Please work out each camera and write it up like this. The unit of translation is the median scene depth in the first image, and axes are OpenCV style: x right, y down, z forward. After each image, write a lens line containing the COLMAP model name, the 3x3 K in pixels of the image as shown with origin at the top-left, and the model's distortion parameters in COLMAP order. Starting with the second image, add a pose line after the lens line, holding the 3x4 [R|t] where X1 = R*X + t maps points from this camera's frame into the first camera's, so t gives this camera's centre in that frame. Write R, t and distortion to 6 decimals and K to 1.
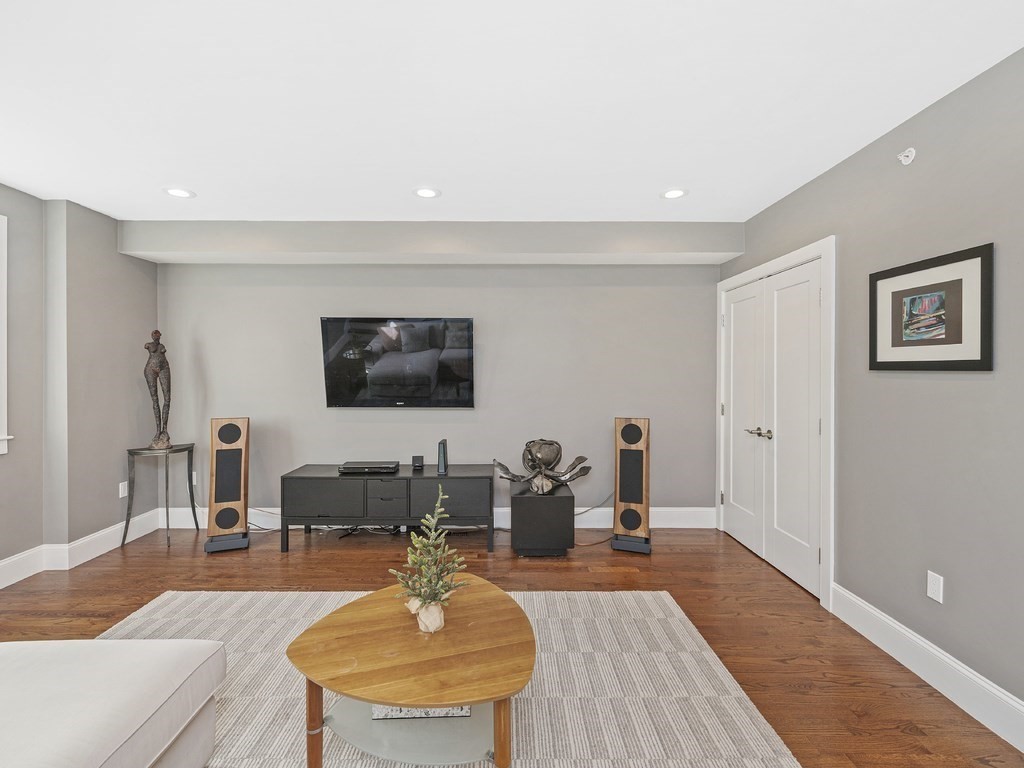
lens RADIAL K [[455.0, 0, 508.1], [0, 455.0, 372.6], [0, 0, 1]] dist [-0.002392, -0.001456]
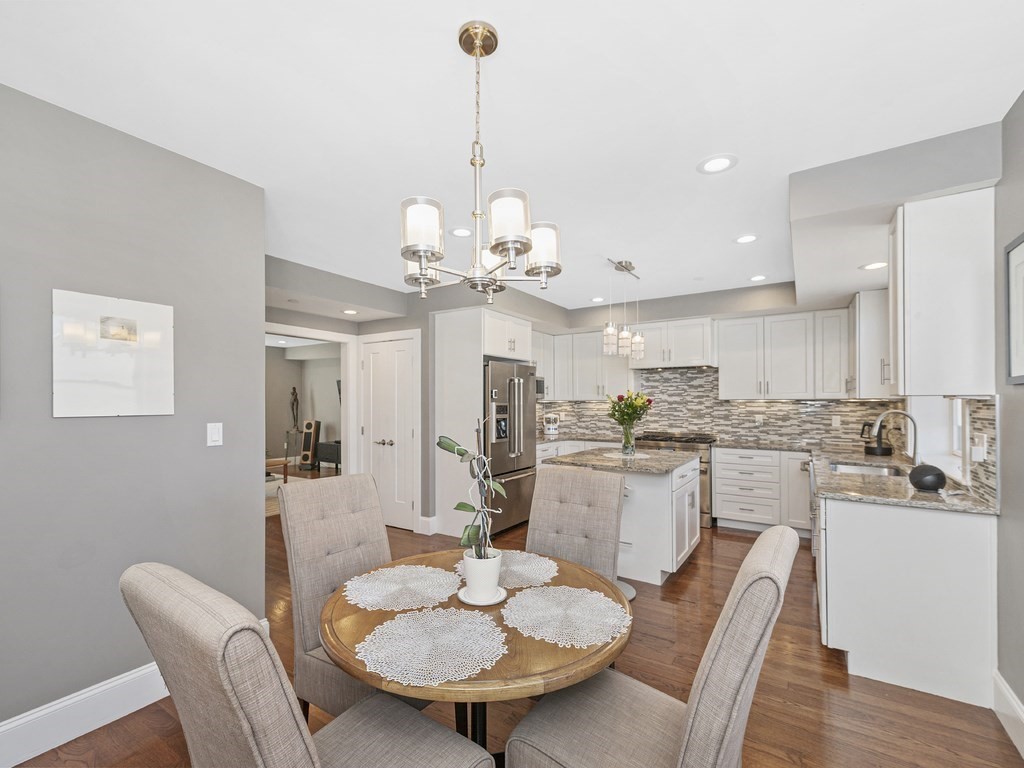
lens RADIAL K [[455.0, 0, 509.3], [0, 455.0, 399.5], [0, 0, 1]] dist [-0.002392, -0.001456]
pose [[0.839615, -0.004866, -0.543160, 1.917025], [-0.000552, 0.999952, -0.009812, 0.006451], [0.543182, 0.008538, 0.839572, -0.610106]]
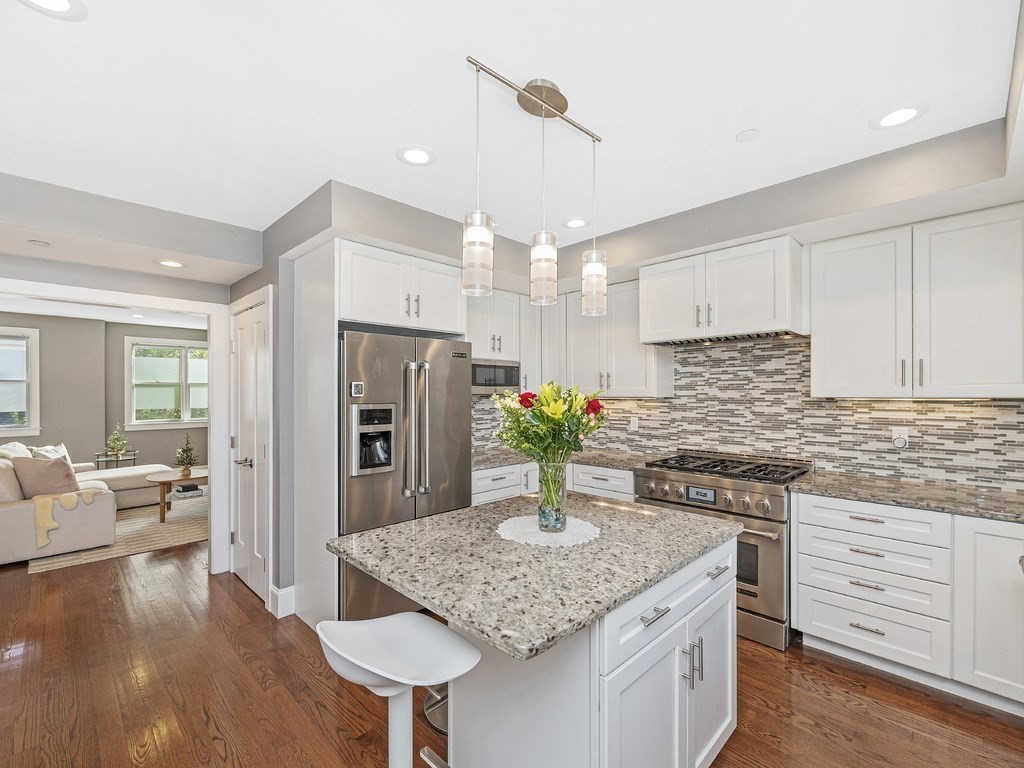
lens RADIAL K [[455.0, 0, 506.7], [0, 455.0, 395.1], [0, 0, 1]] dist [-0.002392, -0.001456]
pose [[0.704781, -0.000246, -0.709425, 1.864756], [0.001554, 0.999998, 0.001198, -0.014566], [0.709423, -0.001947, 0.704780, 0.148879]]
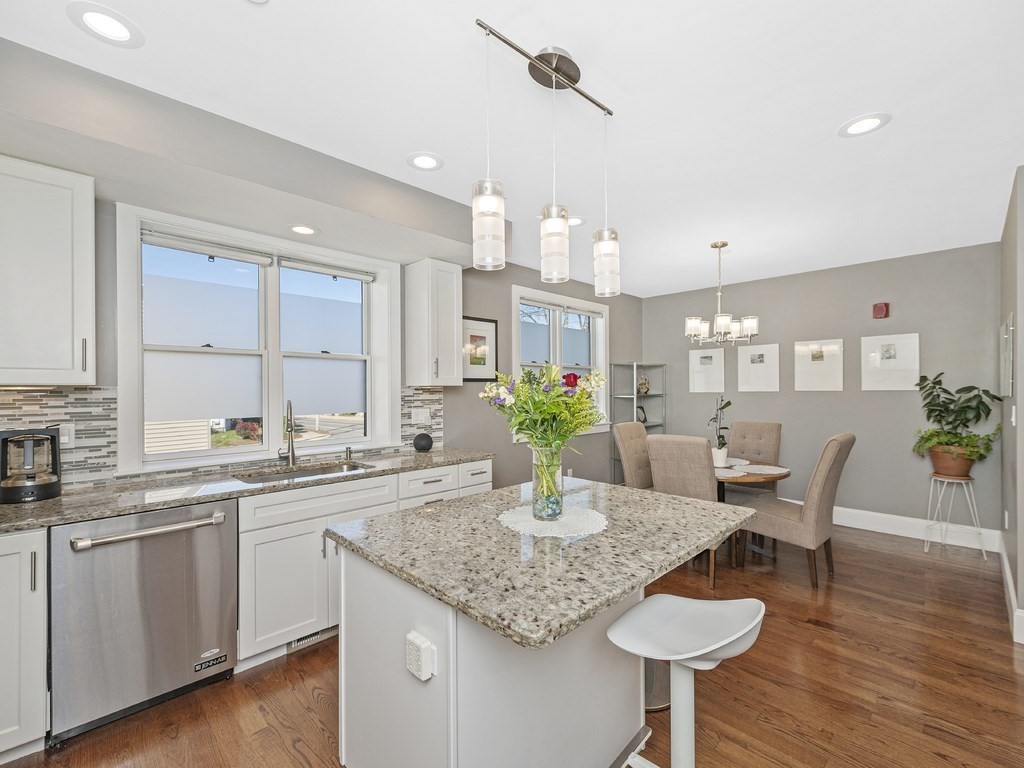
lens RADIAL K [[455.0, 0, 505.8], [0, 455.0, 389.4], [0, 0, 1]] dist [-0.002392, -0.001456]
pose [[-0.699244, 0.000268, 0.714883, 1.212756], [0.006396, 0.999962, 0.005882, -0.003220], [-0.714855, 0.008686, -0.699219, 0.926463]]
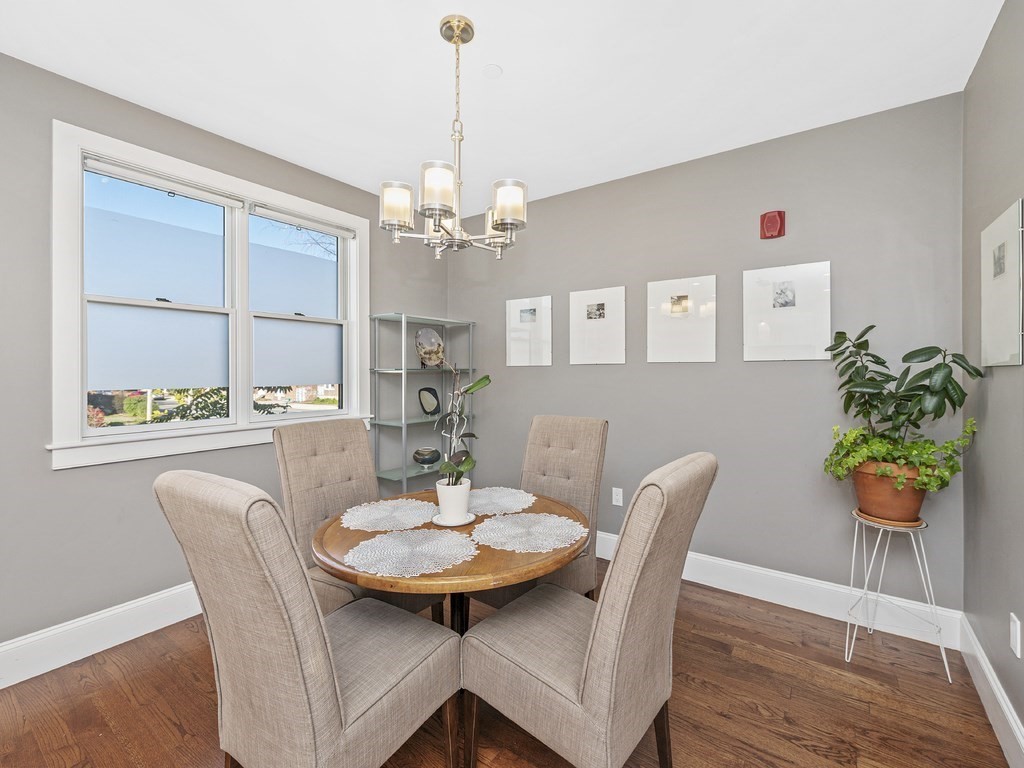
lens RADIAL K [[455.0, 0, 515.6], [0, 455.0, 370.4], [0, 0, 1]] dist [-0.002392, -0.001456]
pose [[-0.816299, -0.002519, 0.577624, 1.300251], [-0.000593, 0.999994, 0.003522, 0.028276], [-0.577629, 0.002532, -0.816296, 0.129290]]
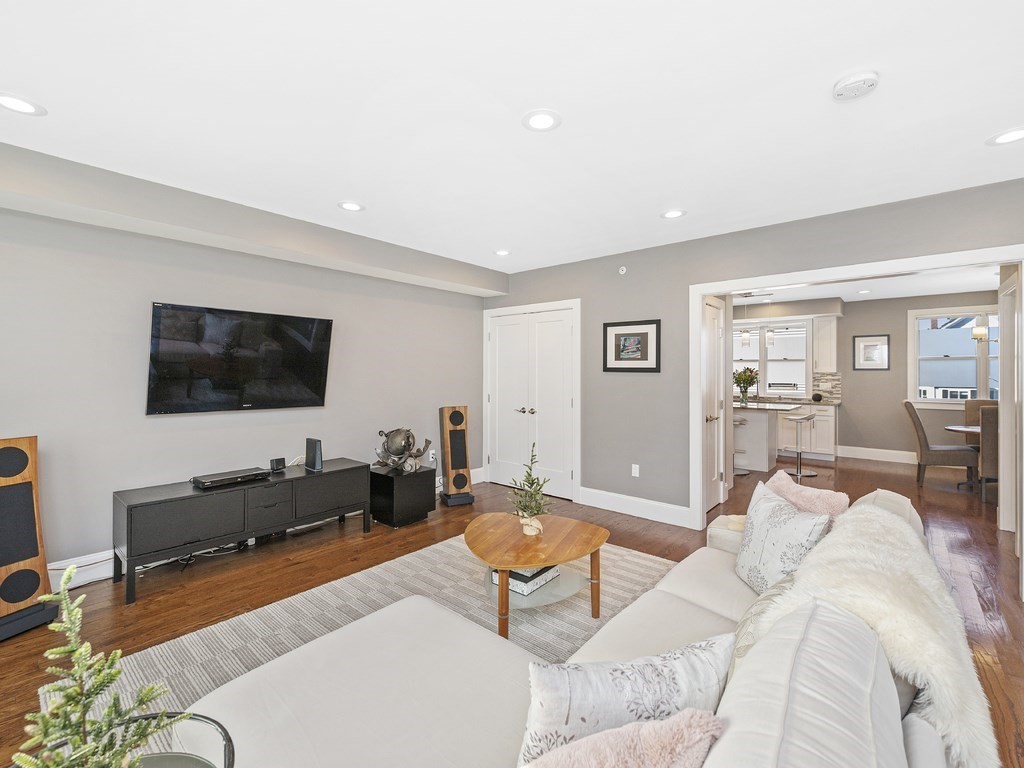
lens RADIAL K [[455.0, 0, 506.0], [0, 455.0, 368.2], [0, 0, 1]] dist [-0.002392, -0.001456]
pose [[0.659517, 0.009932, 0.751624, -0.682213], [-0.002939, 0.999939, -0.010634, 0.001379], [-0.751684, 0.004804, 0.659506, 0.007410]]
